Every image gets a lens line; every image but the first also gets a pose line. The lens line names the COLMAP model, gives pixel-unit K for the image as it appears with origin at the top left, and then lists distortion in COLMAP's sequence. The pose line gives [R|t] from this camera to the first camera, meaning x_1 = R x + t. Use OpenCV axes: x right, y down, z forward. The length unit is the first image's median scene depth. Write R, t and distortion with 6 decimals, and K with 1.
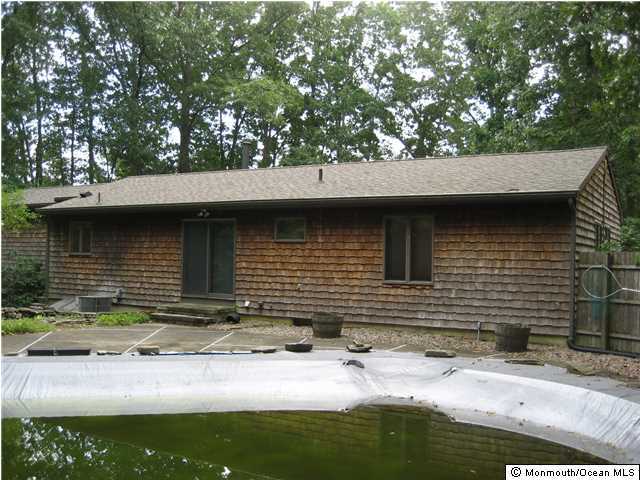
lens RADIAL K [[670.8, 0, 320.0], [0, 670.8, 240.0], [0, 0, 1]] dist [-0.072182, -0.001454]
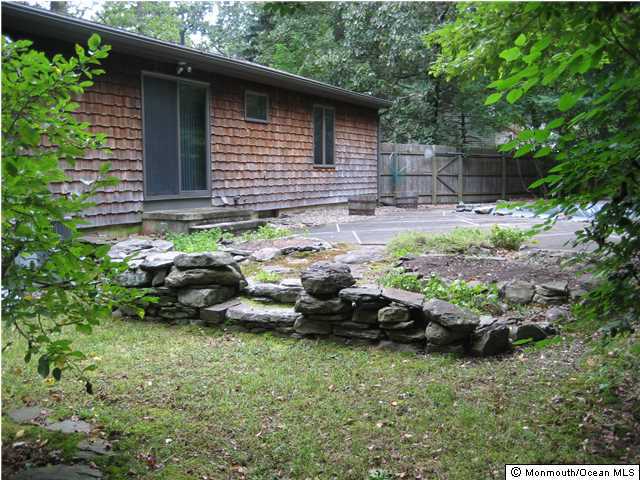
lens RADIAL K [[670.8, 0, 320.0], [0, 670.8, 240.0], [0, 0, 1]] dist [-0.072182, -0.001454]
pose [[-0.065234, -0.122034, 0.990380, -0.914979], [-0.033927, 0.992191, 0.120023, 0.046972], [-0.997293, -0.025771, -0.068865, 0.985015]]
